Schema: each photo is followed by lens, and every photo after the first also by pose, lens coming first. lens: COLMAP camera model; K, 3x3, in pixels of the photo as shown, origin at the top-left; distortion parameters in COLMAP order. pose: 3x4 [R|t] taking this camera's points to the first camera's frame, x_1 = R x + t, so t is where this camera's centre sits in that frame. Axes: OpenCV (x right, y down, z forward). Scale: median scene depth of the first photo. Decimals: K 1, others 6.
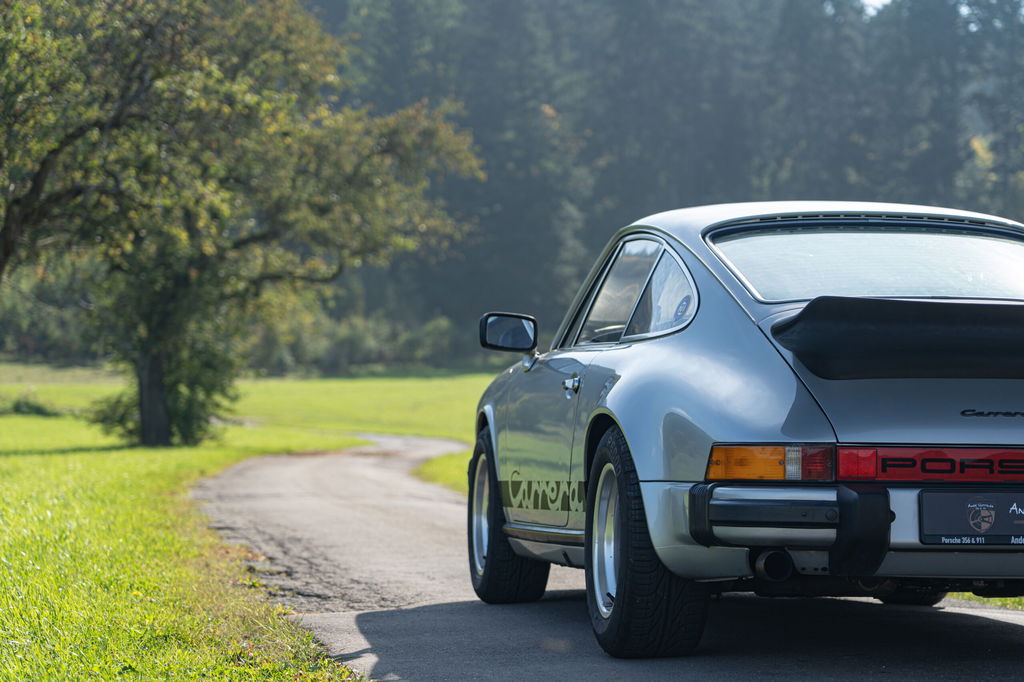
lens RADIAL K [[3089.0, 0, 512.0], [0, 3089.0, 341.0], [0, 0, 1]] dist [0.075879, 0.456536]
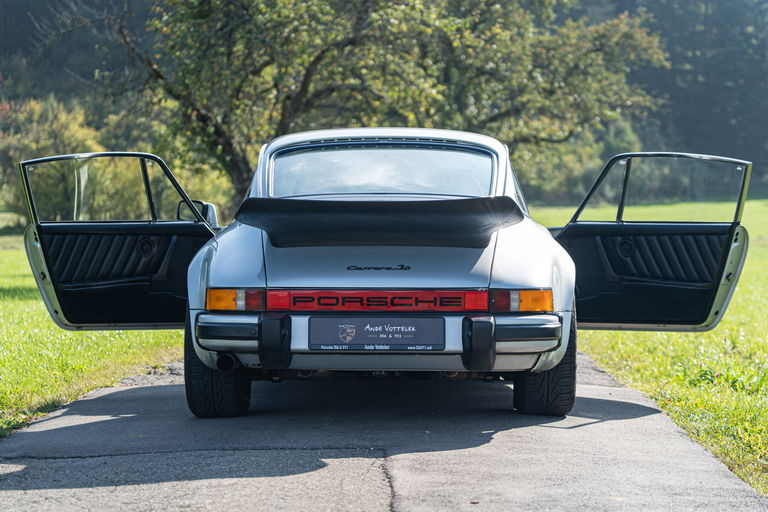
lens RADIAL K [[2236.1, 0, 384.0], [0, 2236.1, 256.0], [0, 0, 1]] dist [0.130576, -1.099271]
pose [[0.975518, -0.007068, -0.219808, 0.112987], [0.015320, 0.999239, 0.035859, -0.006584], [0.219387, -0.038348, 0.974884, -0.035152]]
